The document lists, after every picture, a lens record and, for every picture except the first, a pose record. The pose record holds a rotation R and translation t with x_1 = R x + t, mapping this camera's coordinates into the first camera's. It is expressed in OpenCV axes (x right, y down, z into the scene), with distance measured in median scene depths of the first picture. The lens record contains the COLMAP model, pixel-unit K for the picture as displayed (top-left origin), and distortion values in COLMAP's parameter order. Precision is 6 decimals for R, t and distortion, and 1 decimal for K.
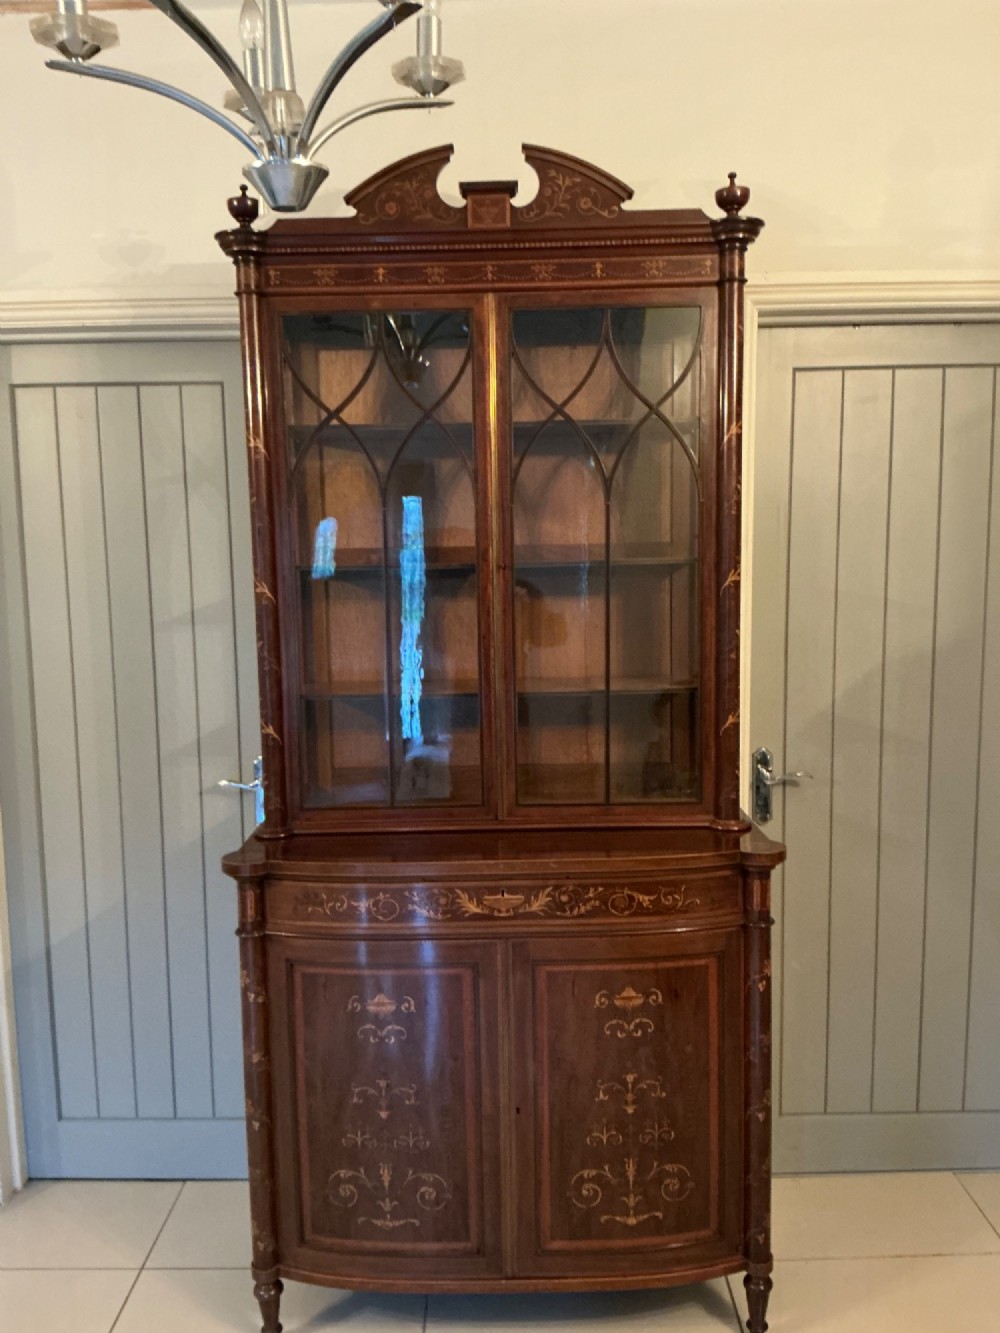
lens RADIAL K [[1100.1, 0, 499.7], [0, 1100.1, 662.6], [0, 0, 1]] dist [0.165450, -0.359726]
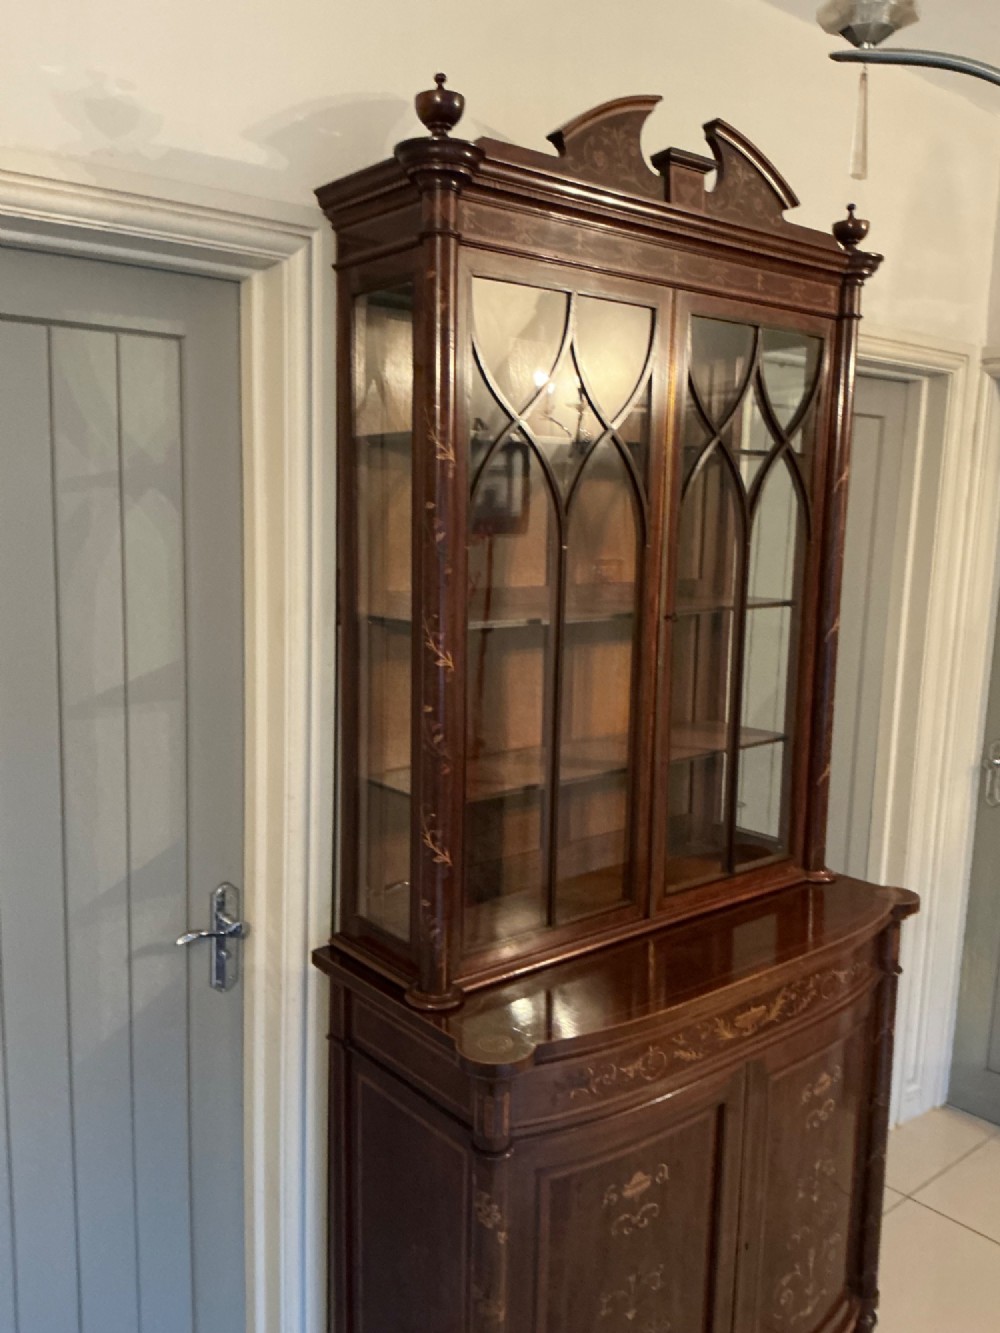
lens RADIAL K [[1098.0, 0, 497.1], [0, 1098.0, 664.5], [0, 0, 1]] dist [0.134013, -0.268428]
pose [[0.769227, -0.057727, 0.636363, -0.656405], [0.038963, 0.998295, 0.043461, -0.097037], [-0.637787, -0.008636, 0.770165, 0.455700]]
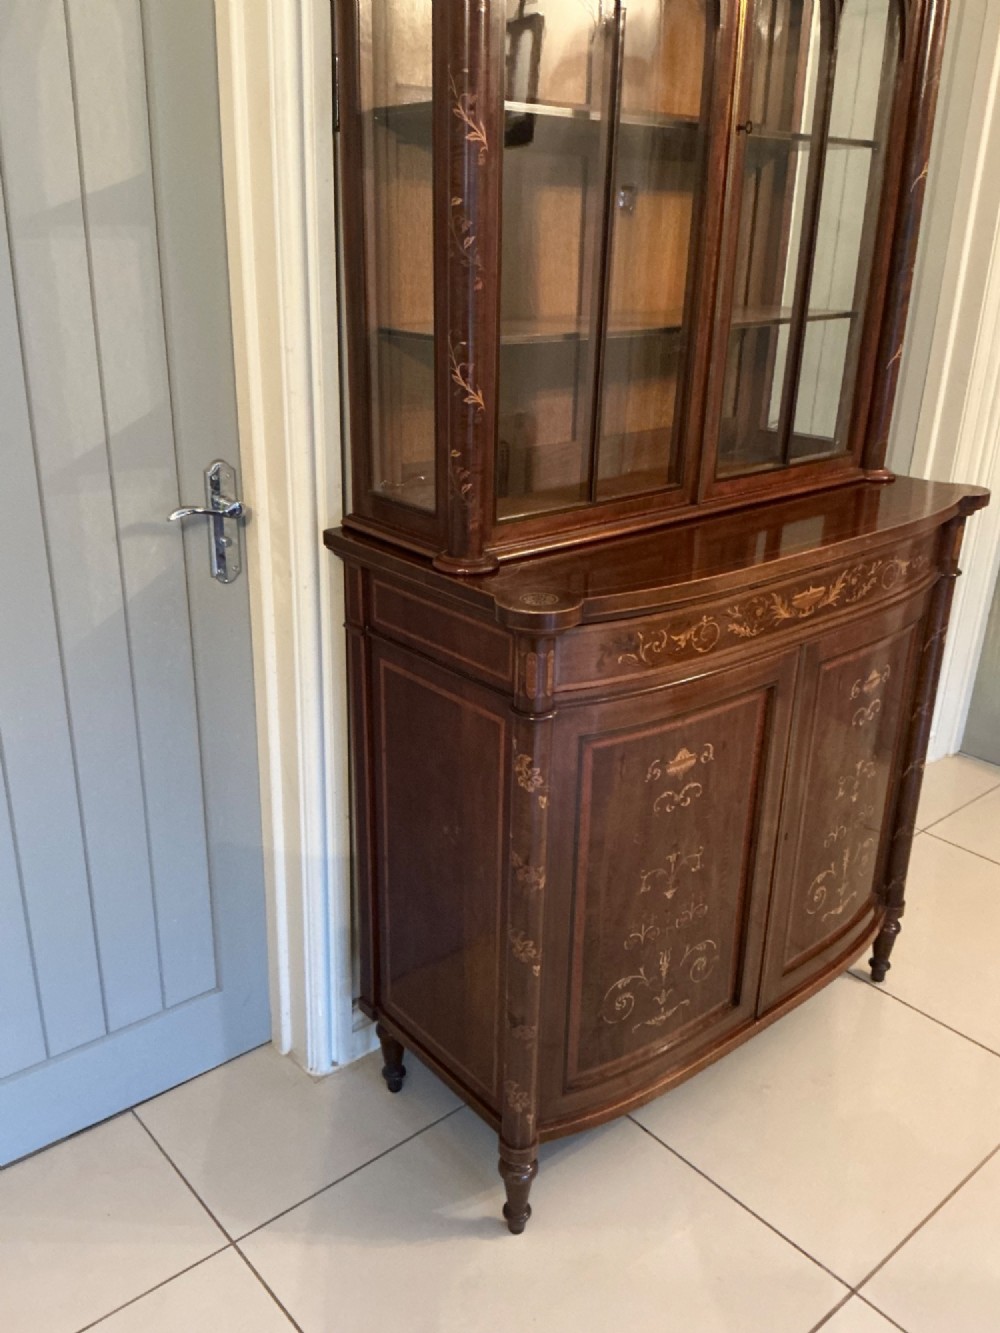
lens RADIAL K [[1100.1, 0, 499.7], [0, 1100.1, 662.6], [0, 0, 1]] dist [0.165450, -0.359726]
pose [[0.758482, -0.208324, 0.617500, -0.632926], [0.038673, 0.960249, 0.276454, 0.034671], [-0.650545, -0.185805, 0.736388, 0.544382]]
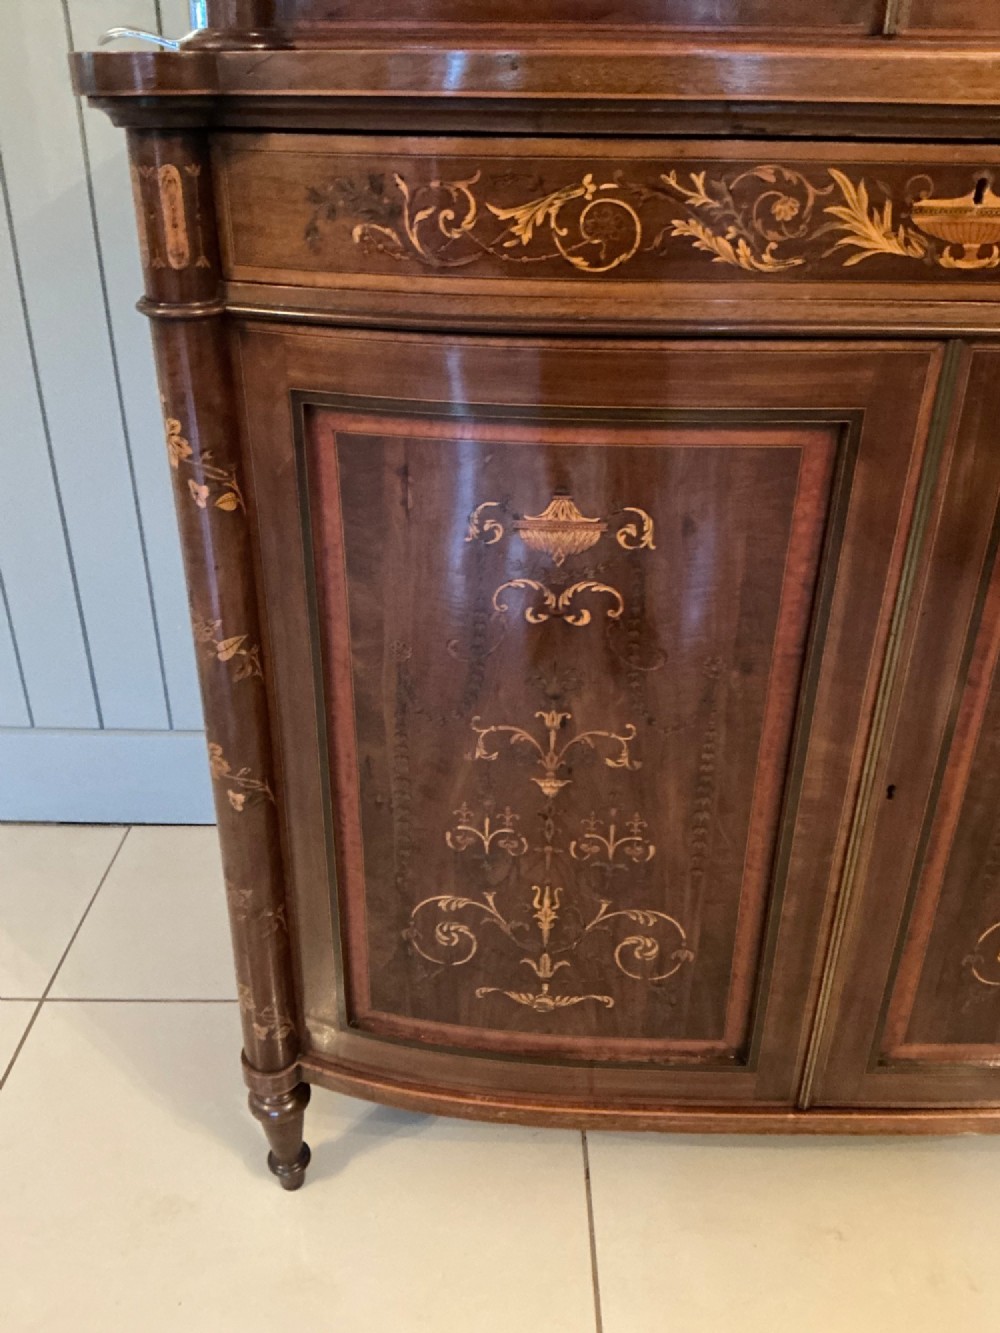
lens RADIAL K [[1100.1, 0, 499.7], [0, 1100.1, 662.6], [0, 0, 1]] dist [0.165450, -0.359726]
pose [[0.999539, 0.026312, 0.015164, -0.129292], [-0.030042, 0.929703, 0.367083, 0.214358], [-0.004440, -0.367369, 0.930065, 0.643614]]
